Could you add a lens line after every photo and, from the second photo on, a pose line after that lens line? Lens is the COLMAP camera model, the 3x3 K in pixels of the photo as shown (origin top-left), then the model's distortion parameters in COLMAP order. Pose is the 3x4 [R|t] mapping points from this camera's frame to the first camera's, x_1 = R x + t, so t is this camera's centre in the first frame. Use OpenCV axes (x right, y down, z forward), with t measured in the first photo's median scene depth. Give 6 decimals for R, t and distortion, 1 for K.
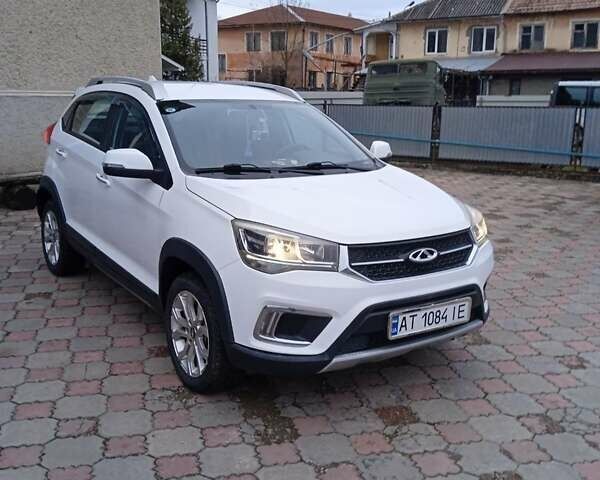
lens RADIAL K [[659.1, 0, 300.0], [0, 659.1, 240.0], [0, 0, 1]] dist [0.131096, -0.260549]
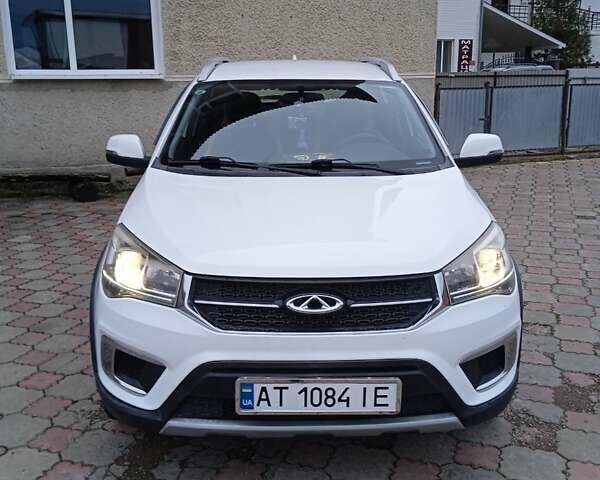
lens RADIAL K [[659.1, 0, 300.0], [0, 659.1, 240.0], [0, 0, 1]] dist [0.131096, -0.260549]
pose [[0.840787, 0.114362, -0.529149, 0.464105], [-0.100866, 0.993410, 0.054429, -0.069067], [0.531887, 0.007610, 0.846781, 0.360943]]
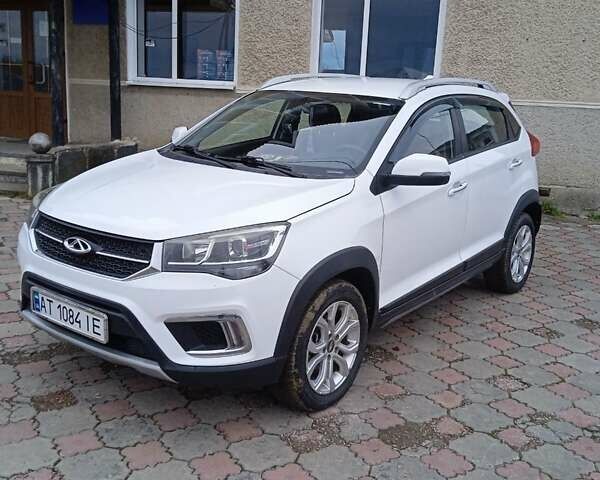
lens RADIAL K [[659.1, 0, 300.0], [0, 659.1, 240.0], [0, 0, 1]] dist [0.131096, -0.260549]
pose [[0.312847, 0.207518, -0.926856, 0.996767], [-0.244122, 0.960625, 0.132678, -0.159732], [0.917895, 0.184758, 0.351189, 0.840834]]
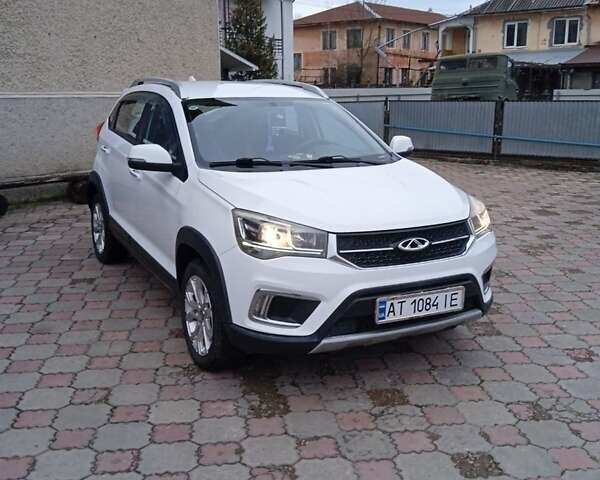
lens RADIAL K [[659.1, 0, 300.0], [0, 659.1, 240.0], [0, 0, 1]] dist [0.131096, -0.260549]
pose [[0.993386, 0.010819, -0.114312, 0.111964], [-0.010475, 0.999939, 0.003607, 0.012470], [0.114344, -0.002386, 0.993438, -0.046684]]
